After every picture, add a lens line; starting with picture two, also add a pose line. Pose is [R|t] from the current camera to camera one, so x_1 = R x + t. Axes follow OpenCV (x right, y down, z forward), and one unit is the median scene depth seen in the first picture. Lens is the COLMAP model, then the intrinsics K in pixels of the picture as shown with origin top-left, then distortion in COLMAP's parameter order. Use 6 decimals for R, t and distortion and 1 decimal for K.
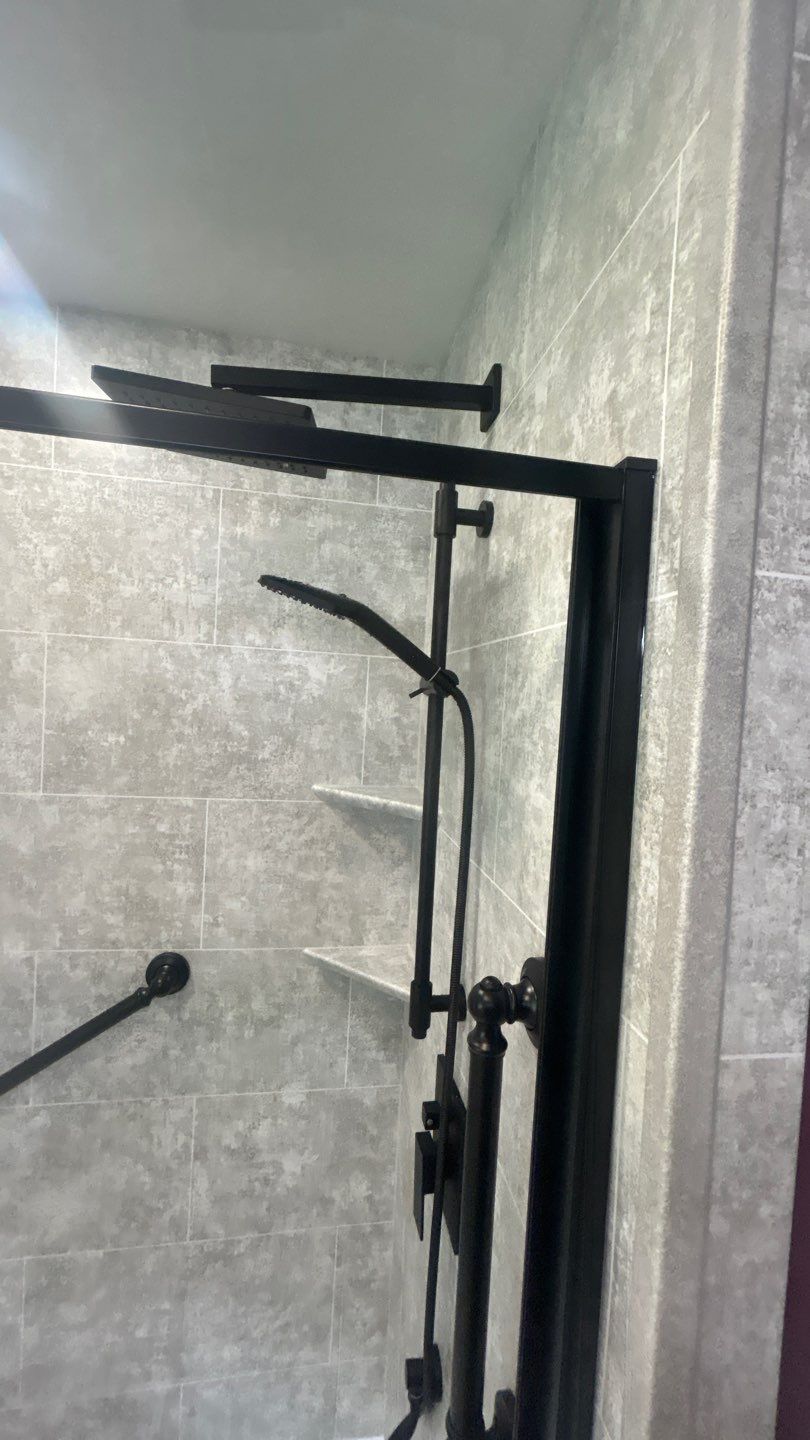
lens RADIAL K [[579.3, 0, 405.8], [0, 579.3, 718.6], [0, 0, 1]] dist [-0.004140, 0.001996]
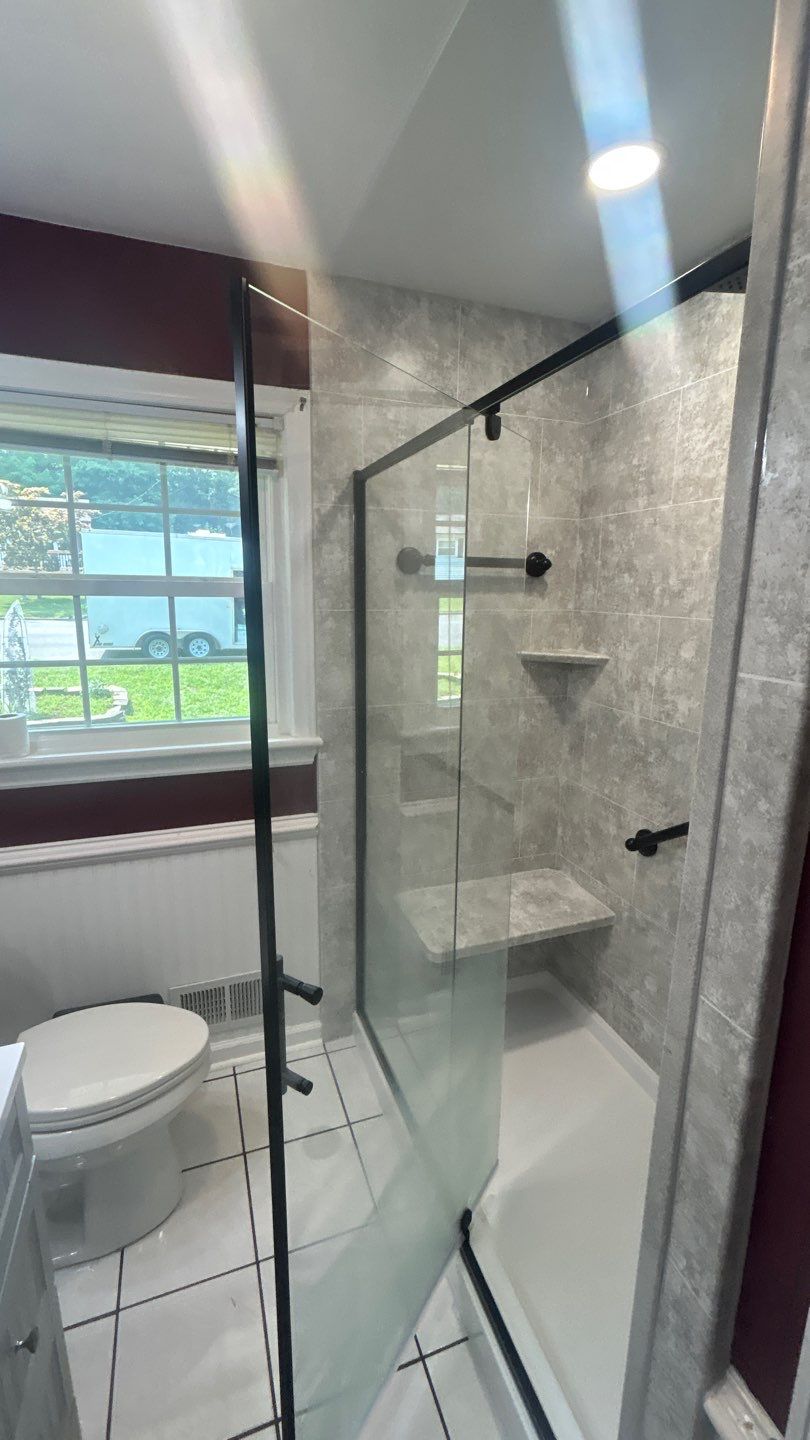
lens RADIAL K [[620.3, 0, 406.2], [0, 620.3, 718.9], [0, 0, 1]] dist [-0.002784, 0.001144]
pose [[0.181315, 0.151039, -0.971757, 0.588737], [-0.037817, 0.988476, 0.146581, 0.165417], [0.982698, 0.010171, 0.184937, -0.004811]]
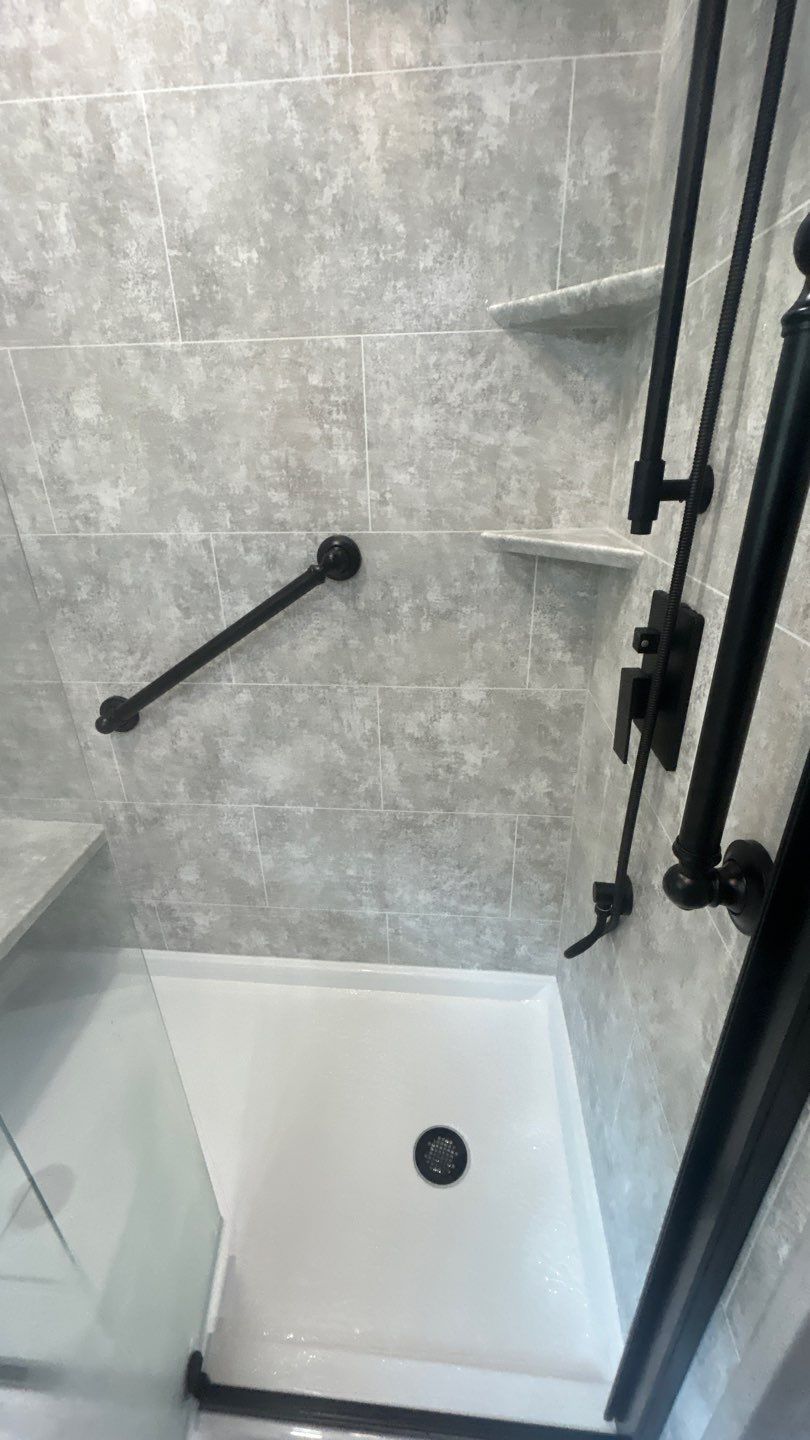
lens RADIAL K [[579.3, 0, 404.7], [0, 579.3, 719.5], [0, 0, 1]] dist [-0.004140, 0.001996]
pose [[0.964374, 0.038679, -0.261699, -0.052204], [0.065619, 0.923362, 0.378282, 0.340886], [0.256275, -0.381978, 0.887928, 0.091480]]
